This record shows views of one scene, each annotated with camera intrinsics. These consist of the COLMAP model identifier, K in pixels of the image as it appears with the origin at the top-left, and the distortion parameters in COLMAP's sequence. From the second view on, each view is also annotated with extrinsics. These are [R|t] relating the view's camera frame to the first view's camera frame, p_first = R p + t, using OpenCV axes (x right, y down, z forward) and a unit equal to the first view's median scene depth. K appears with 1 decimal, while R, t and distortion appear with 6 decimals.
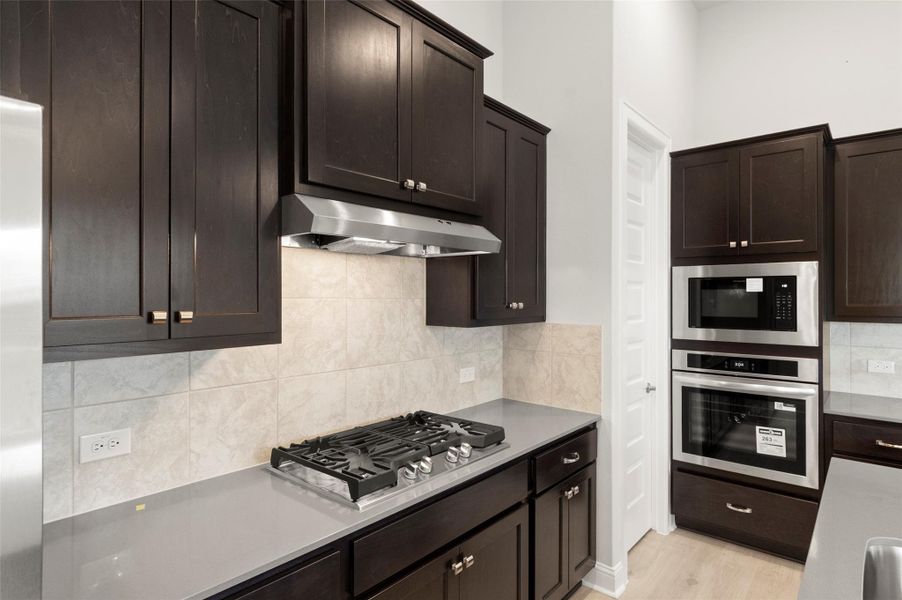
lens RADIAL K [[489.1, 0, 472.5], [0, 489.1, 296.1], [0, 0, 1]] dist [0.003588, 0.002952]
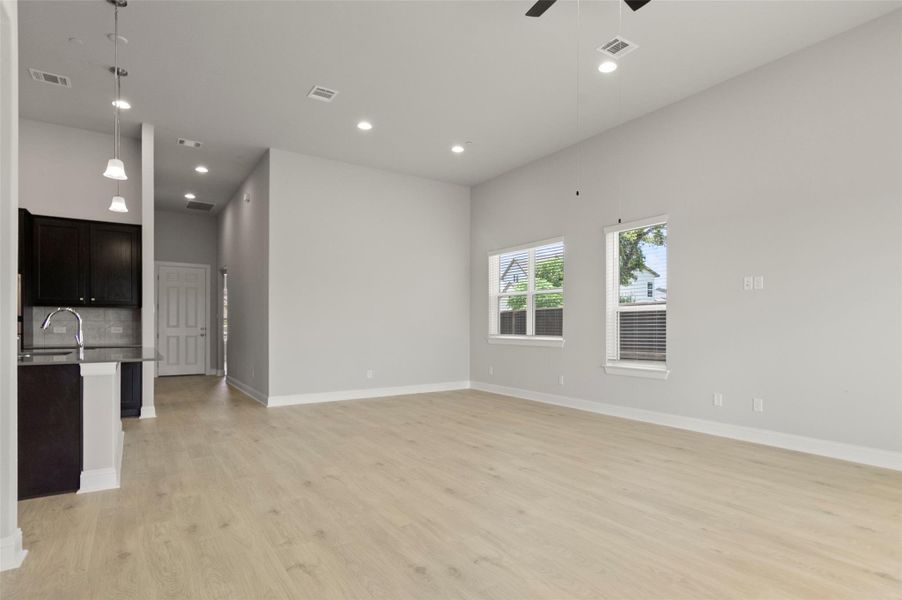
lens RADIAL K [[481.3, 0, 483.3], [0, 481.3, 332.0], [0, 0, 1]] dist [0.007540, -0.007432]
pose [[0.264408, -0.011538, 0.964342, -0.706707], [-0.000338, 0.999927, 0.012056, 0.139589], [-0.964411, -0.003513, 0.264385, -1.366298]]
